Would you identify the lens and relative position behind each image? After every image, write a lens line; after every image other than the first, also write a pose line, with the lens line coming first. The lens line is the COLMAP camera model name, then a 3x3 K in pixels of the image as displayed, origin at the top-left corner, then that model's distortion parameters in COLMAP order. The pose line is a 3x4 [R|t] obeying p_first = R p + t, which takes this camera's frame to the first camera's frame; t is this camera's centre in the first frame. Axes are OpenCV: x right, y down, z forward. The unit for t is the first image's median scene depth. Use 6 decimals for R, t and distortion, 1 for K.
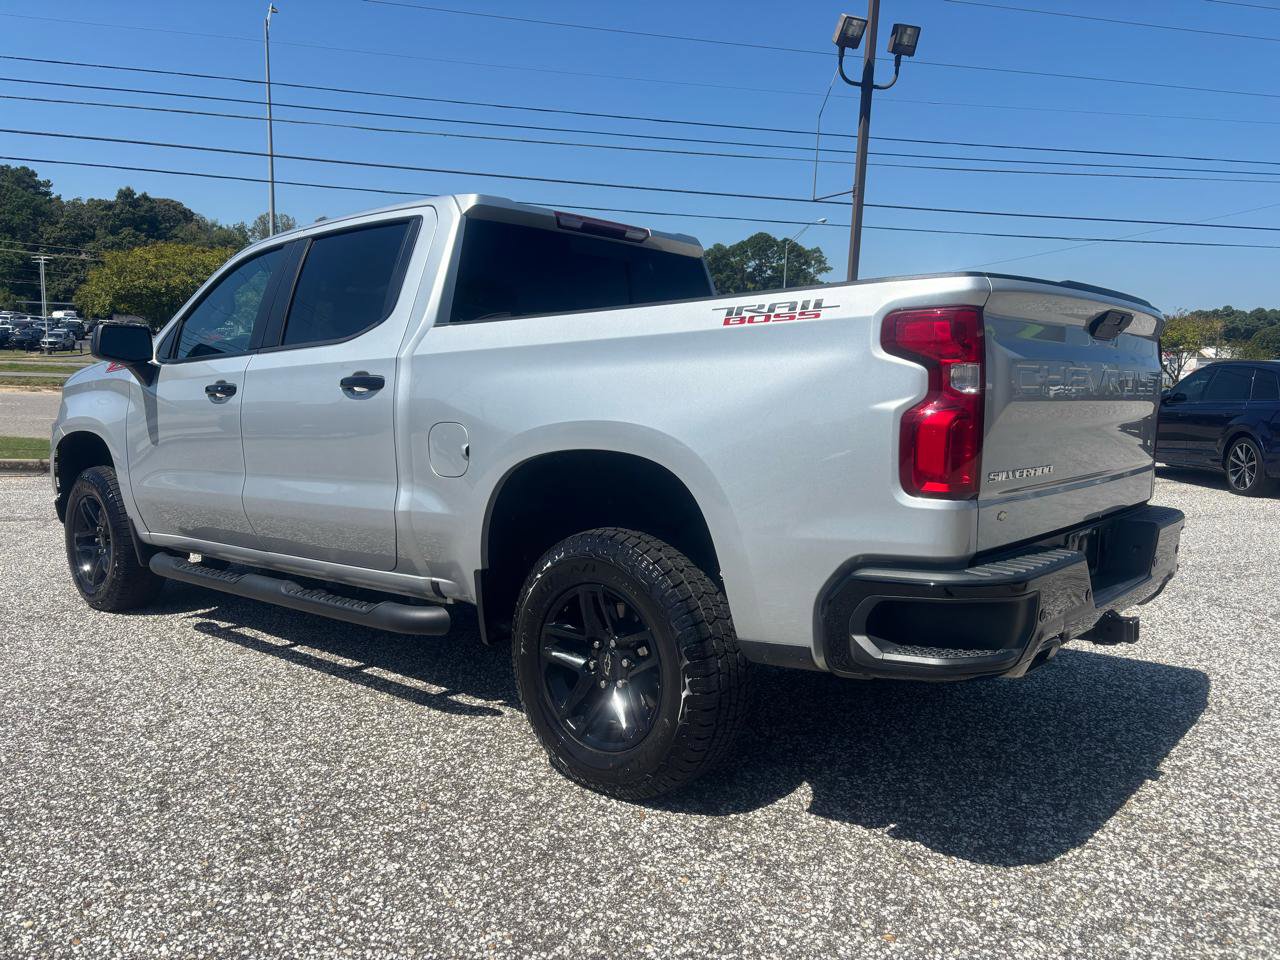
lens RADIAL K [[981.1, 0, 630.4], [0, 981.1, 487.0], [0, 0, 1]] dist [0.046025, -0.053758]
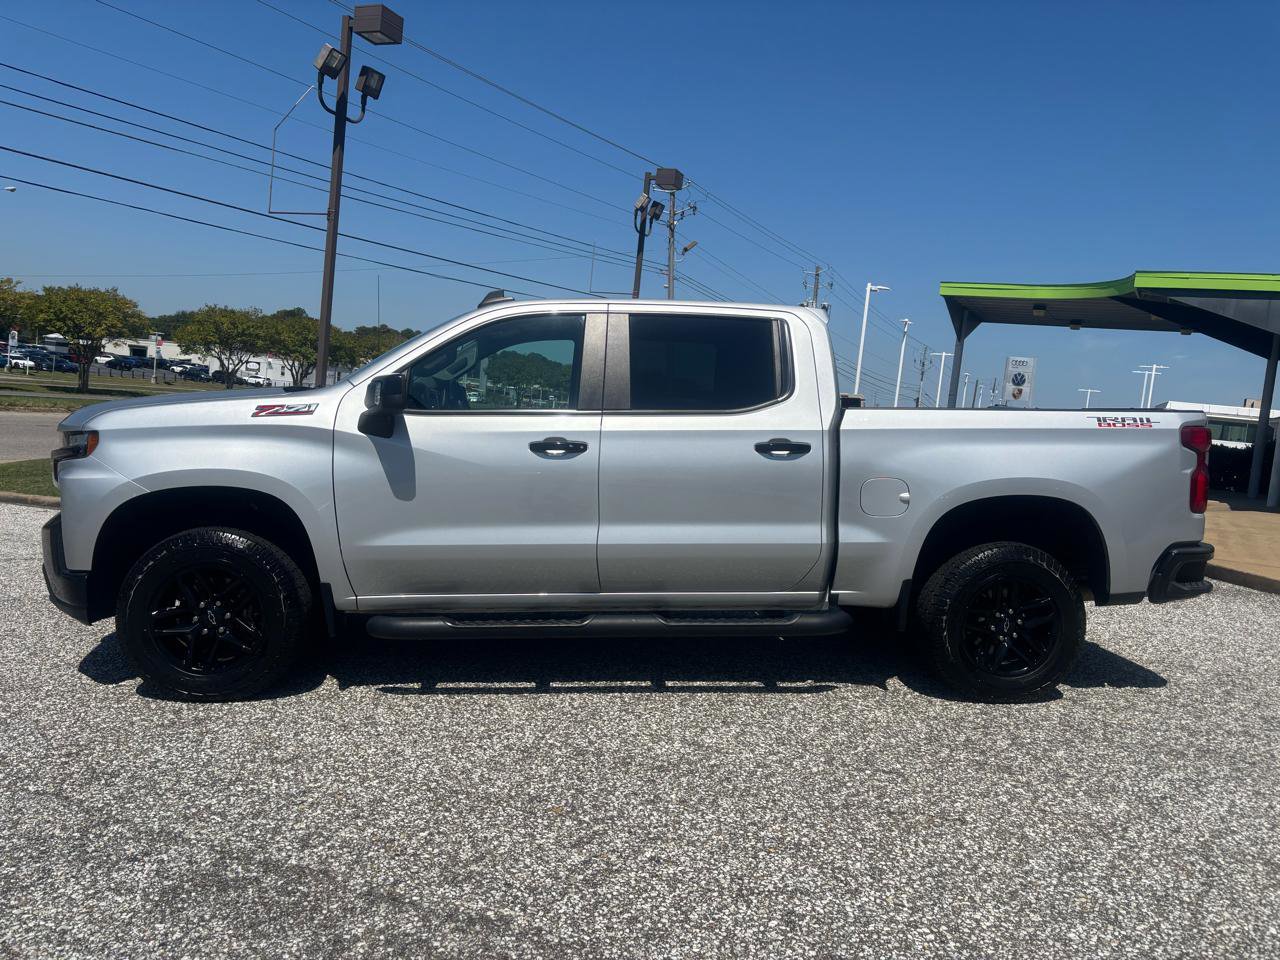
lens RADIAL K [[981.1, 0, 643.5], [0, 981.1, 484.5], [0, 0, 1]] dist [0.046025, -0.053758]
pose [[0.676495, -0.036976, 0.735518, -1.116969], [0.038881, 0.999139, 0.014468, -0.069252], [-0.735420, 0.018811, 0.677351, 0.220620]]
